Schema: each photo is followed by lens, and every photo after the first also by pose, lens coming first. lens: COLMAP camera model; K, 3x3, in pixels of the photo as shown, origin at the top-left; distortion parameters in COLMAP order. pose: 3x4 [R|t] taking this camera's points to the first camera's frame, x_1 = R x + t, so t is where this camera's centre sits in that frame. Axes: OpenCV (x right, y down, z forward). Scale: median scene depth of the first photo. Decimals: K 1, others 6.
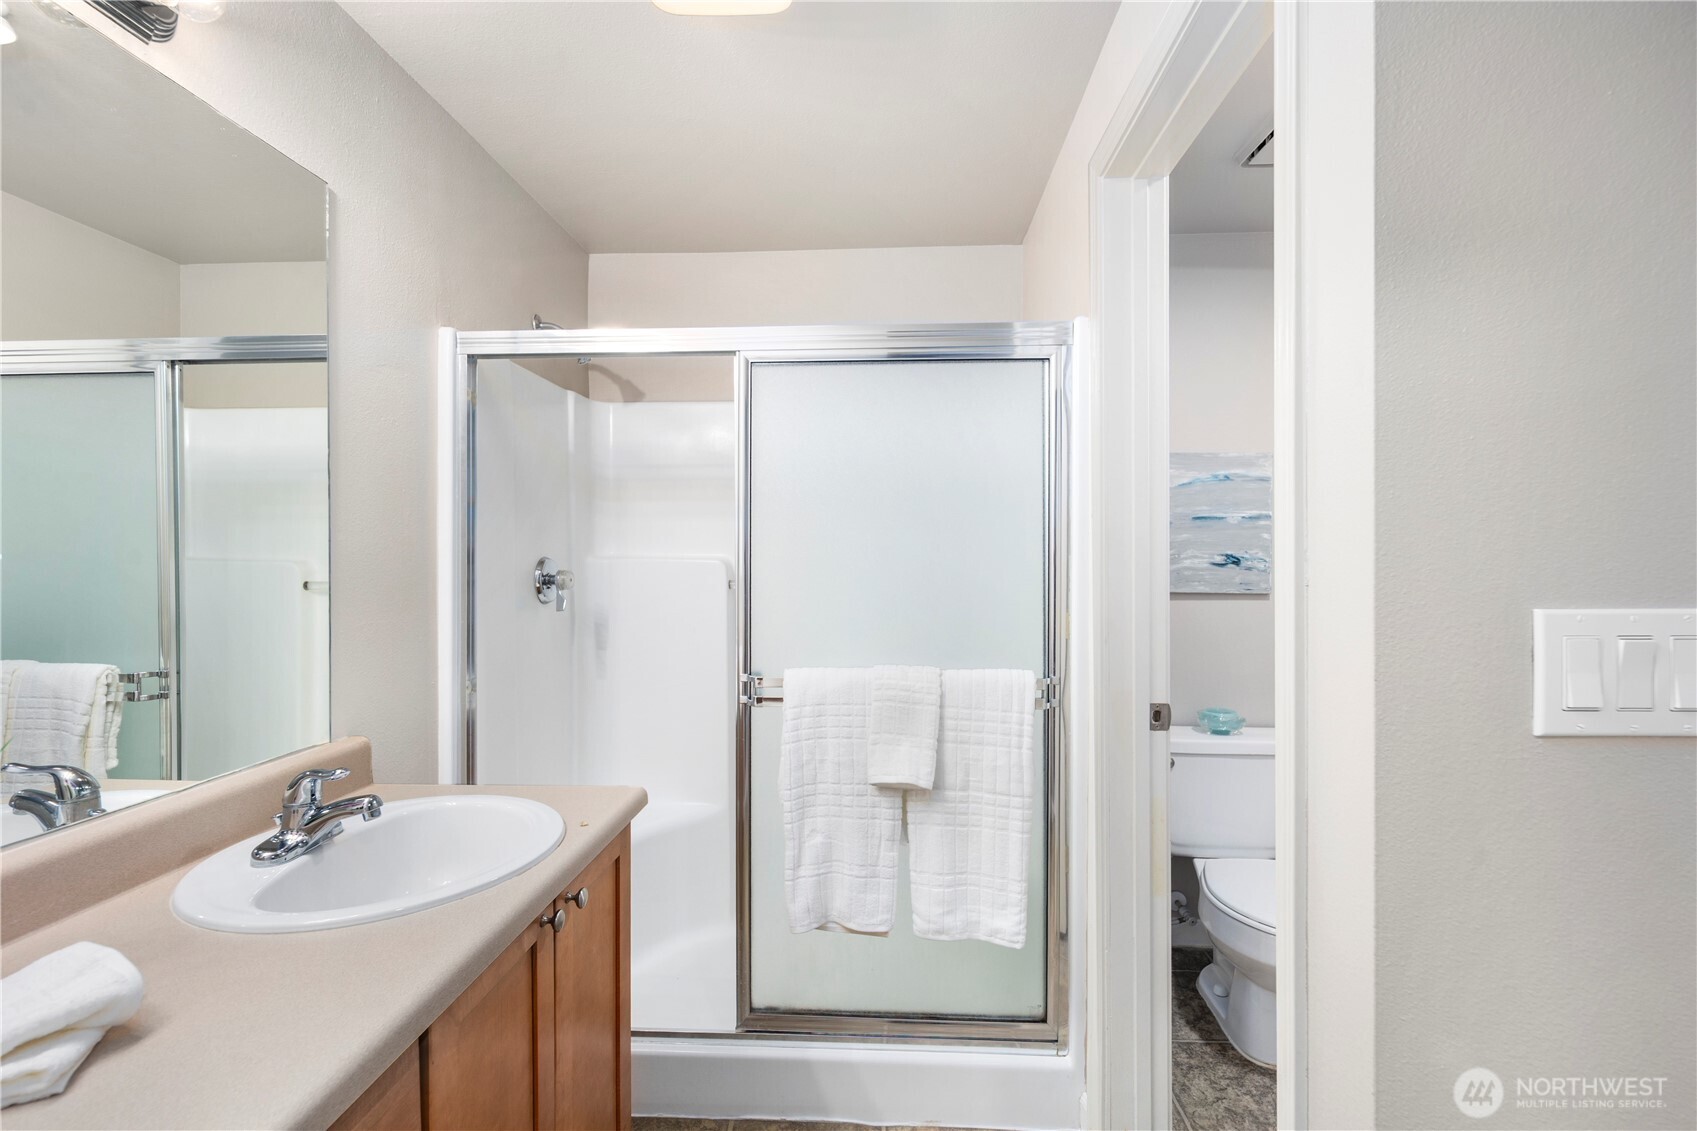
lens RADIAL K [[750.2, 0, 855.6], [0, 750.2, 558.5], [0, 0, 1]] dist [0.006025, -0.003181]
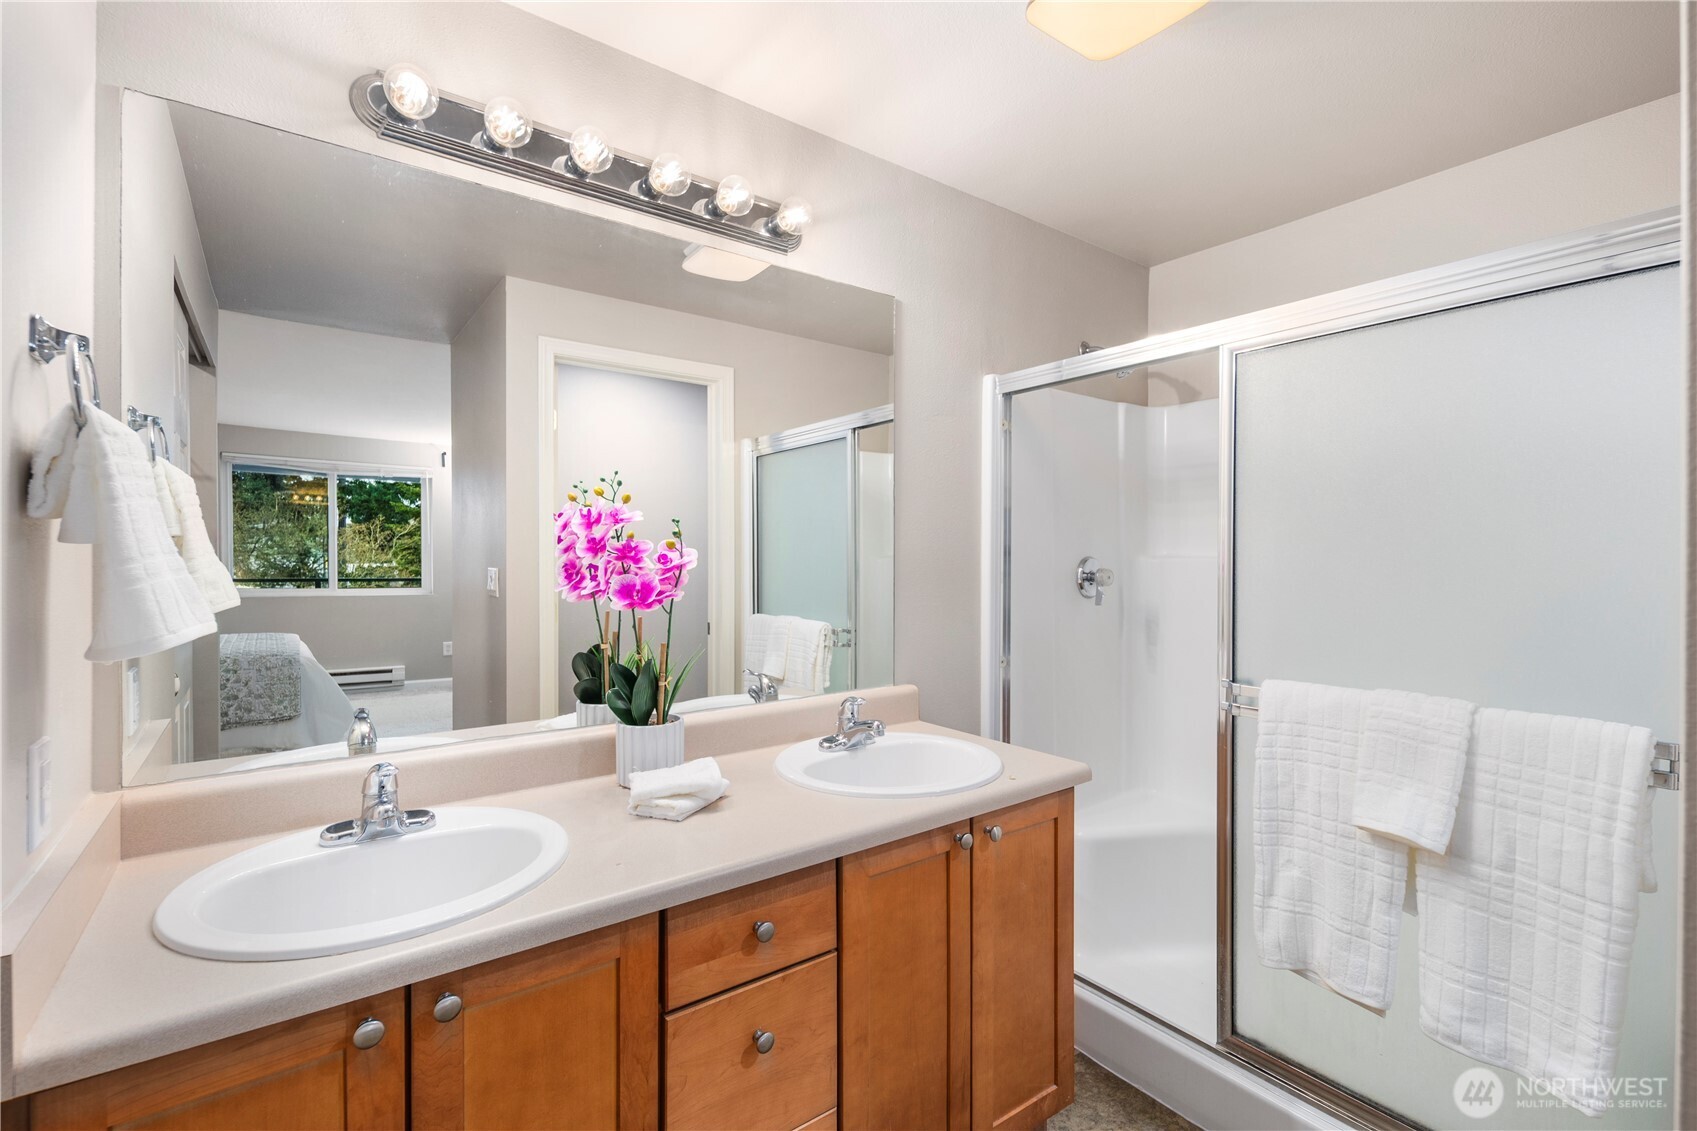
lens RADIAL K [[750.2, 0, 855.6], [0, 750.2, 558.5], [0, 0, 1]] dist [0.006025, -0.003181]
pose [[0.641330, 0.005584, -0.767245, 0.302045], [-0.003410, 0.999984, 0.004428, -0.003764], [0.767258, -0.000223, 0.641339, 0.020879]]
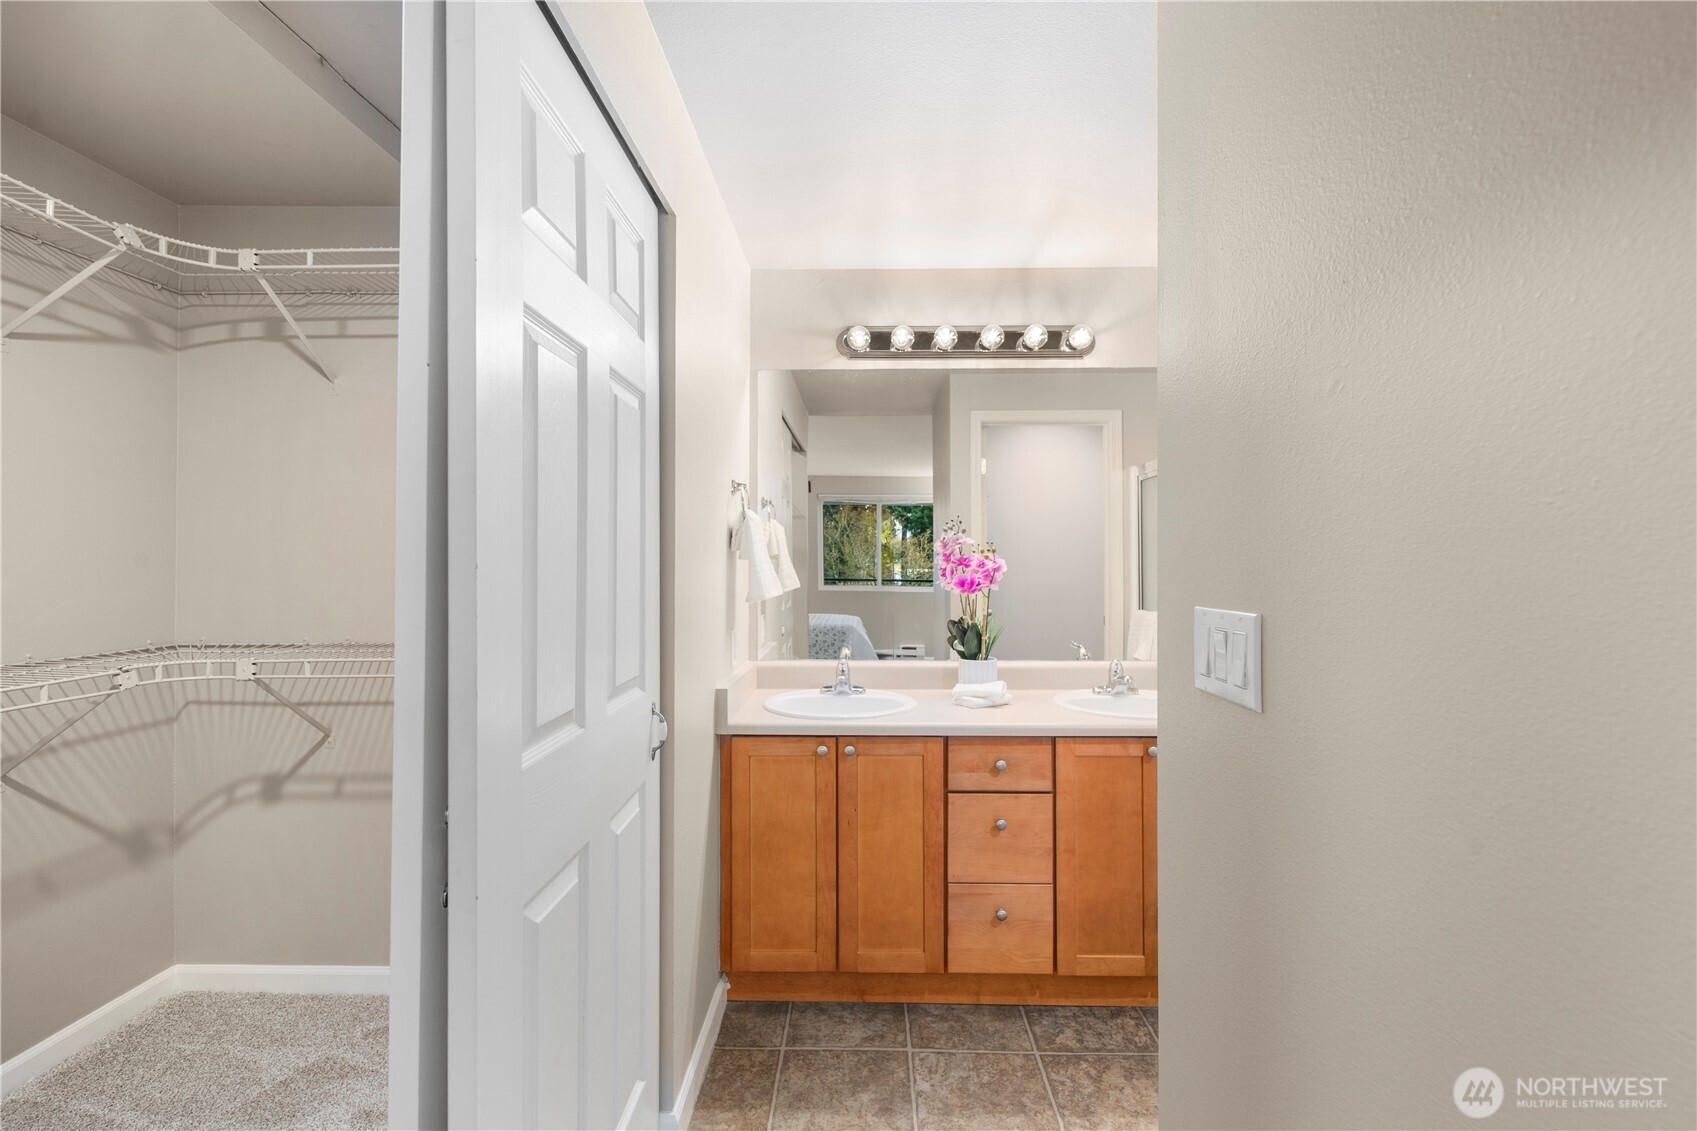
lens RADIAL K [[750.2, 0, 855.6], [0, 750.2, 558.5], [0, 0, 1]] dist [0.006025, -0.003181]
pose [[0.032457, -0.004324, -0.999464, 0.985123], [0.000541, 0.999991, -0.004309, -0.005540], [0.999473, -0.000401, 0.032459, 0.107522]]
